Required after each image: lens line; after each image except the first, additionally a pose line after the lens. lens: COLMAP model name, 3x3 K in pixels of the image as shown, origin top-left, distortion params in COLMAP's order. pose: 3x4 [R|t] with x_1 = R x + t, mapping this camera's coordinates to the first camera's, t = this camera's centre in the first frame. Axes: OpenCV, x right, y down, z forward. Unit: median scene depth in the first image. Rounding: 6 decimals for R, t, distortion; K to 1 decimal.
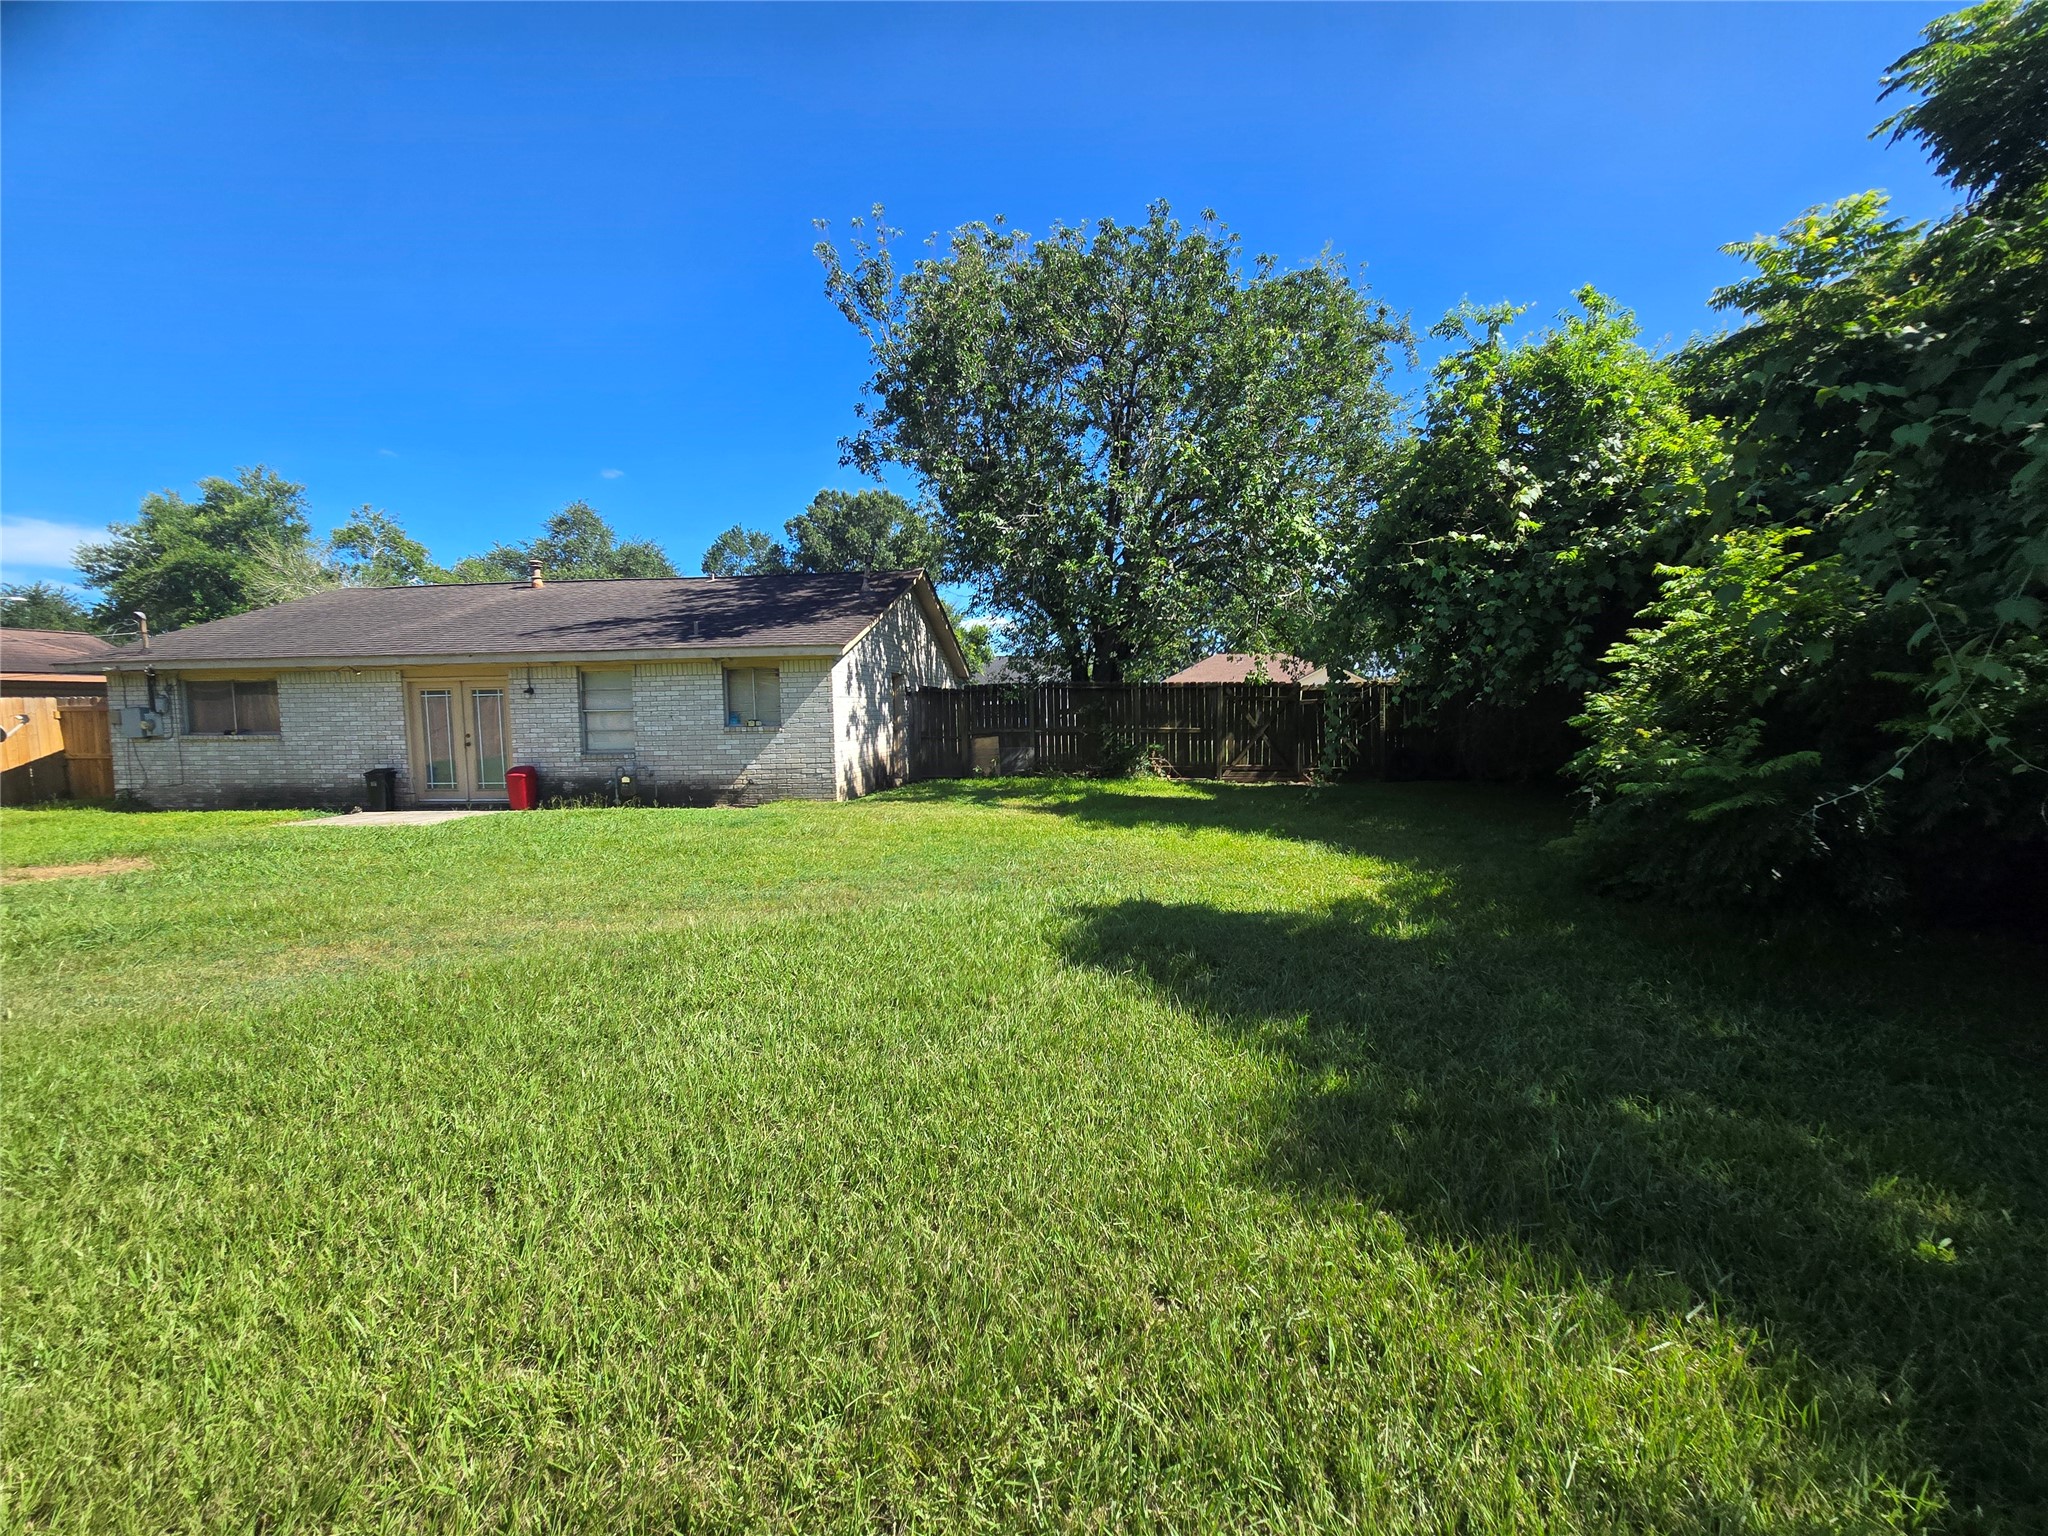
lens RADIAL K [[829.3, 0, 1033.7], [0, 829.3, 754.5], [0, 0, 1]] dist [-0.003561, -0.000384]
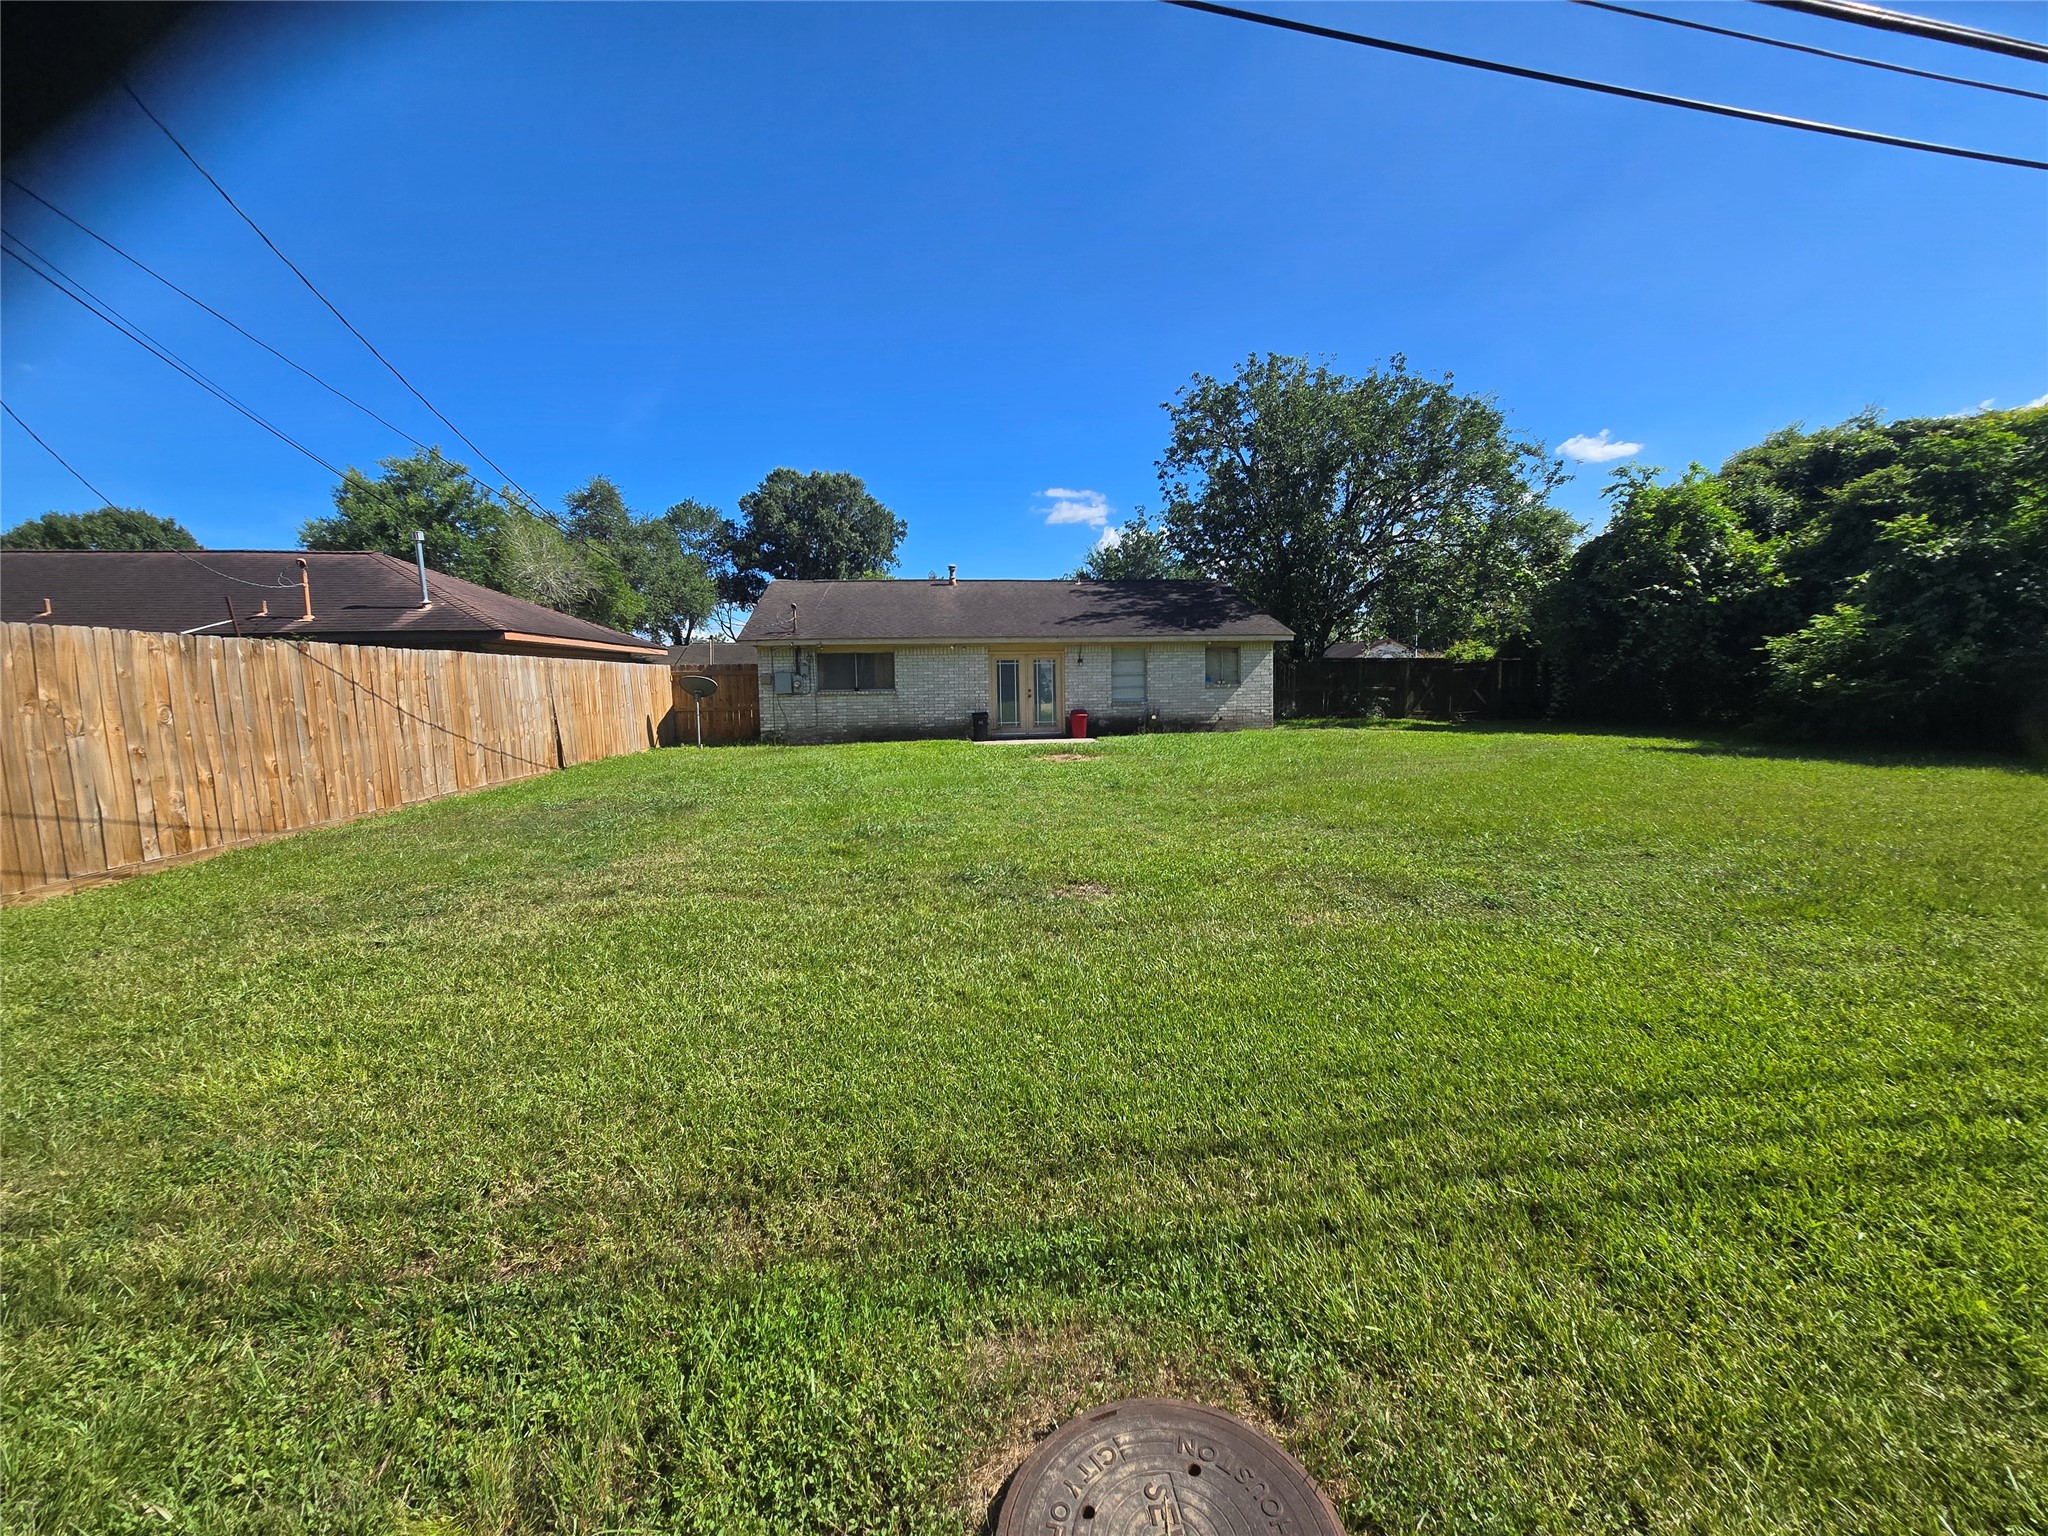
lens RADIAL K [[829.2, 0, 1024.0], [0, 829.2, 768.0], [0, 0, 1]] dist [-0.001292, -0.000182]
pose [[0.977660, -0.022446, 0.208989, -1.007102], [0.012918, 0.998819, 0.046843, 0.047149], [-0.209793, -0.043097, 0.976795, -0.480607]]
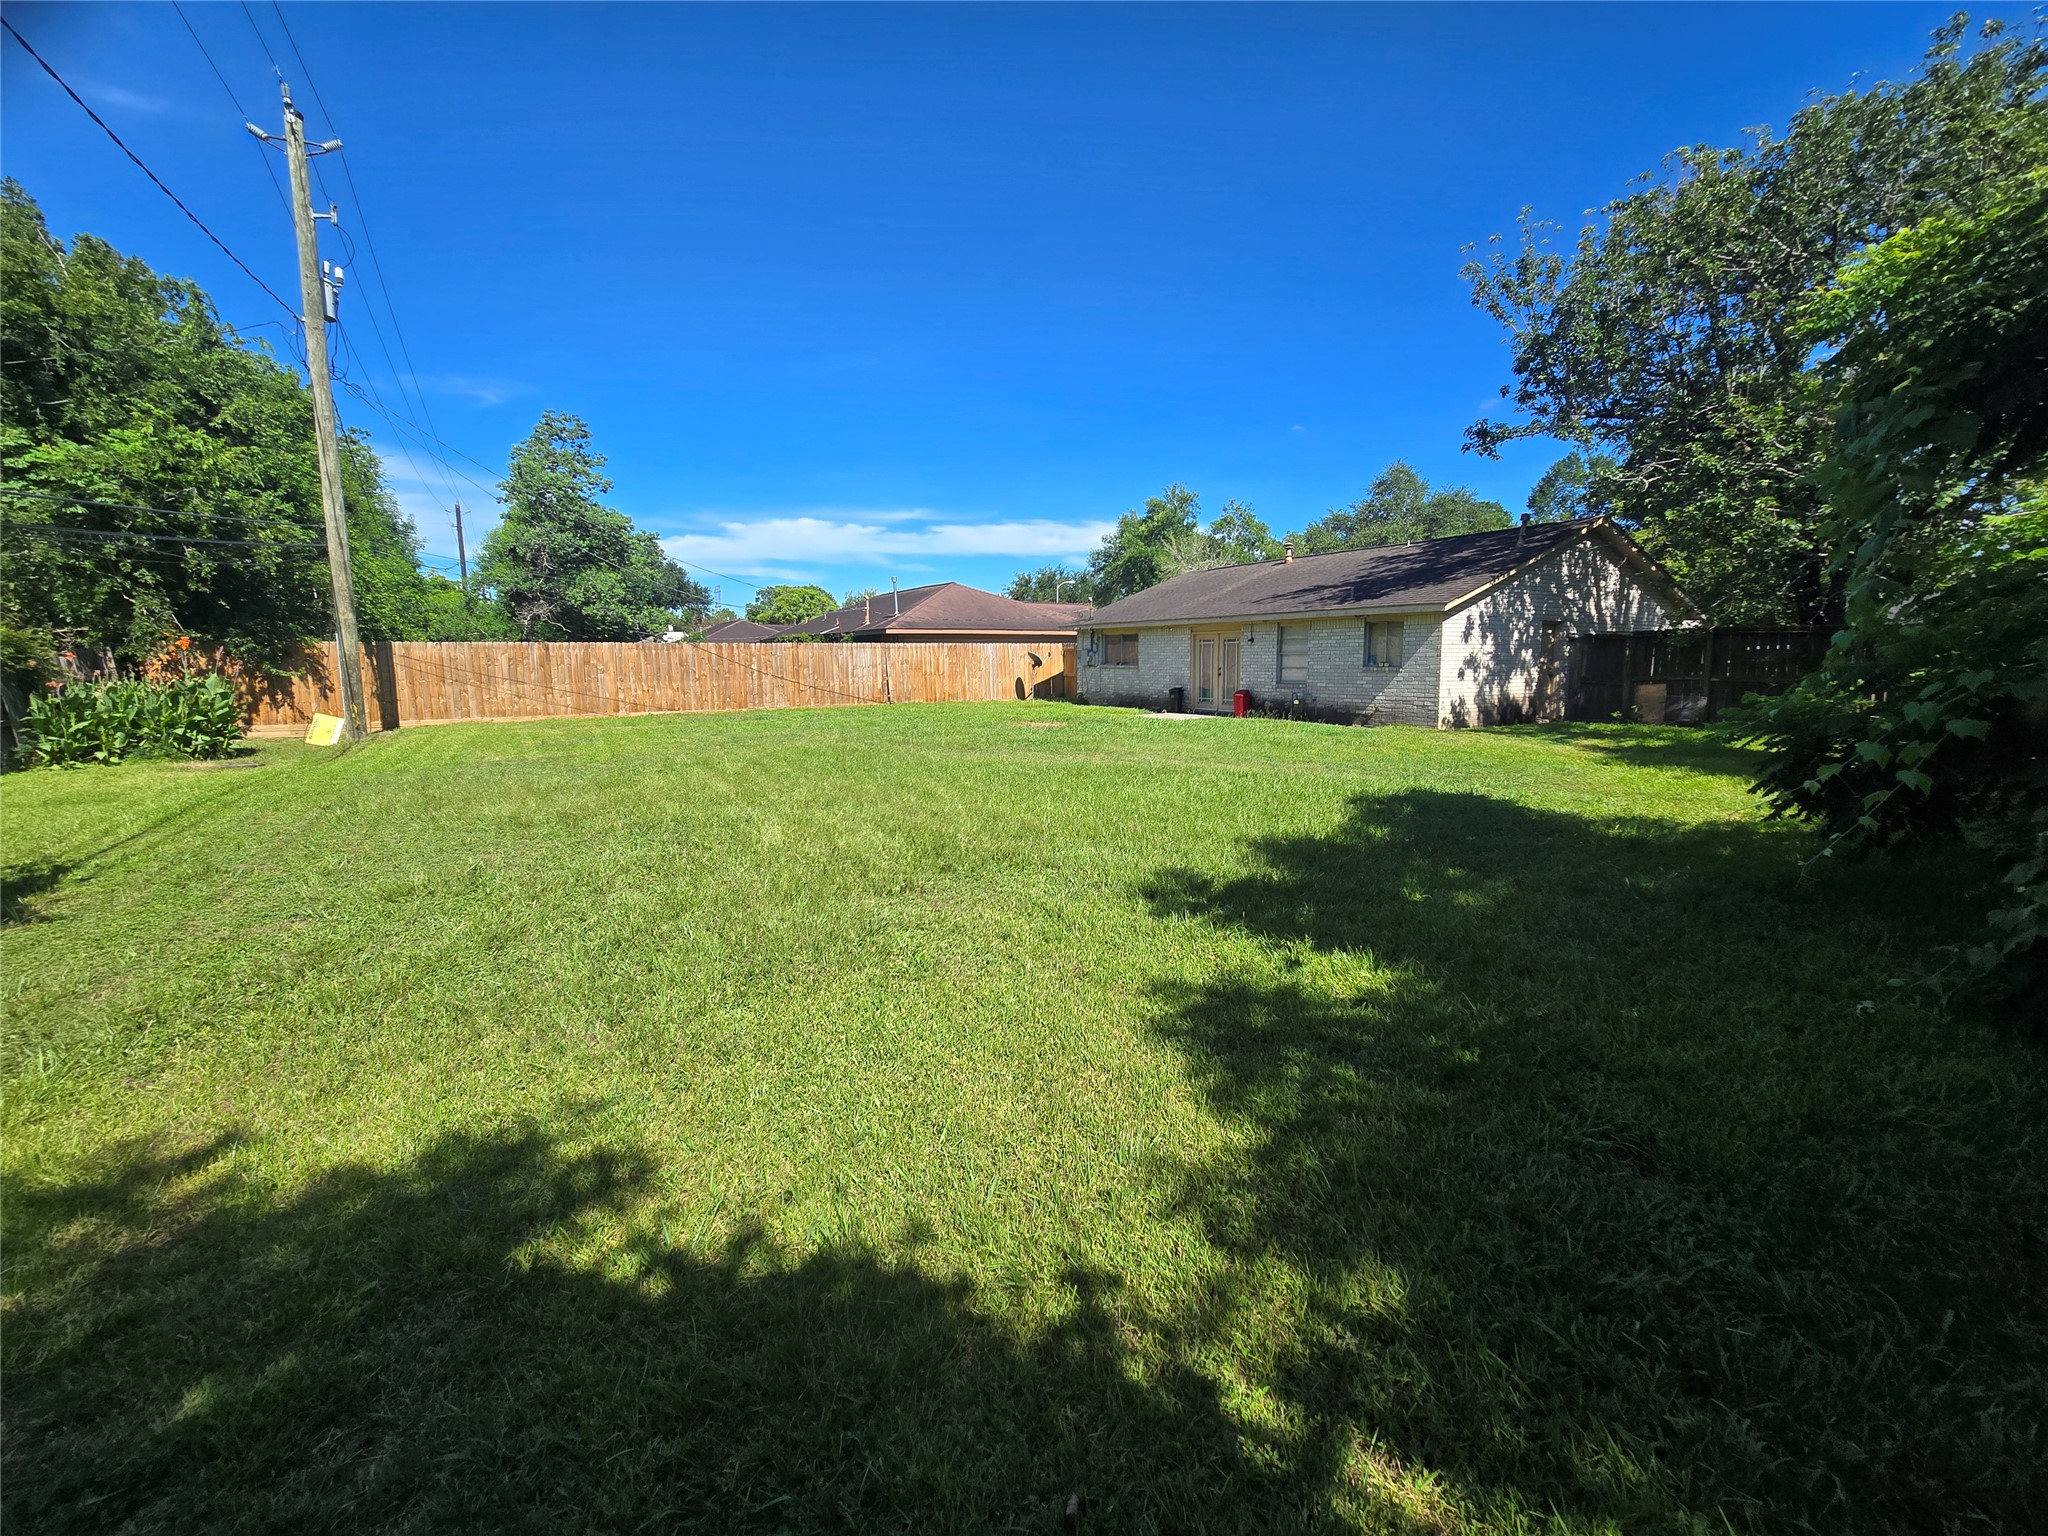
lens RADIAL K [[829.3, 0, 1033.7], [0, 829.3, 754.5], [0, 0, 1]] dist [-0.003561, -0.000384]
pose [[0.582903, 0.108518, -0.805263, 0.388768], [-0.049984, 0.993954, 0.097764, 0.002554], [0.811003, -0.016737, 0.584802, -0.202984]]
